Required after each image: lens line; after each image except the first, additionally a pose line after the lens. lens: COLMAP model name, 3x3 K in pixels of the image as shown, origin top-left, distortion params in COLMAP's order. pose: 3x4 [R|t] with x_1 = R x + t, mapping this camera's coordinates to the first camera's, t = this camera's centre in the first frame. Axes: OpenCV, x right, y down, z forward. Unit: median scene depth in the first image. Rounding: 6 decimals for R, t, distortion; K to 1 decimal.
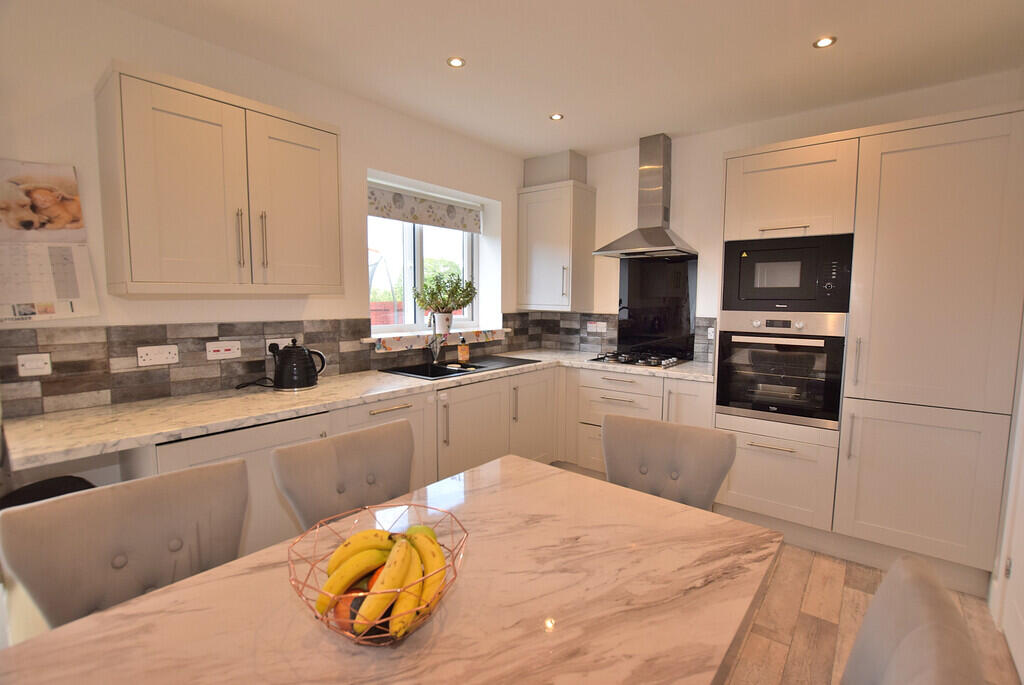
lens RADIAL K [[460.9, 0, 512.0], [0, 460.9, 342.5], [0, 0, 1]] dist [-0.018768, -0.000150]
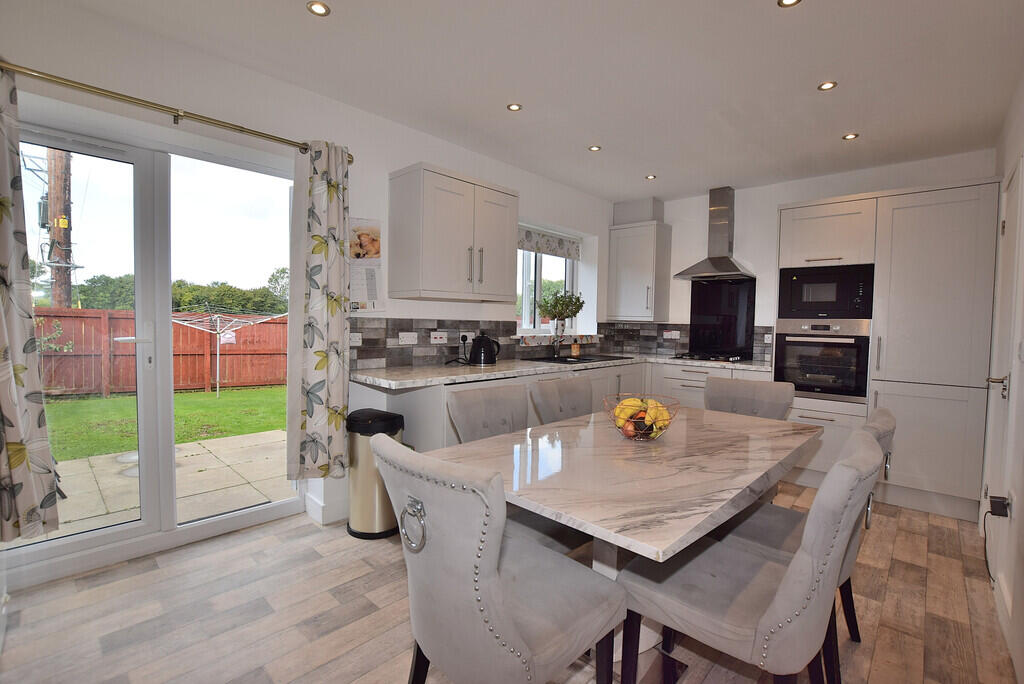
lens RADIAL K [[460.7, 0, 509.7], [0, 460.7, 340.5], [0, 0, 1]] dist [-0.033073, 0.000823]
pose [[0.997307, 0.015668, -0.071643, -0.242039], [-0.019575, 0.998341, -0.054153, 0.085737], [0.070676, 0.055410, 0.995959, -0.404428]]
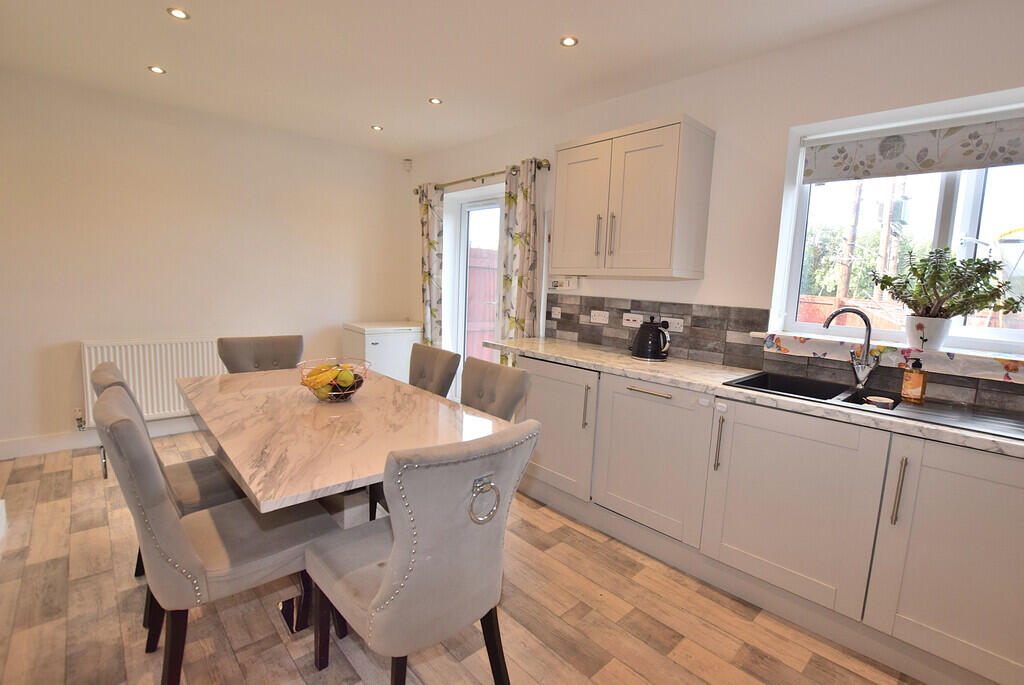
lens RADIAL K [[460.7, 0, 509.7], [0, 460.7, 341.0], [0, 0, 1]] dist [-0.033073, 0.000823]
pose [[-0.136796, 0.112852, -0.984150, 0.614235], [-0.139907, 0.981330, 0.131975, -0.041965], [0.980670, 0.155743, -0.118454, 0.681498]]
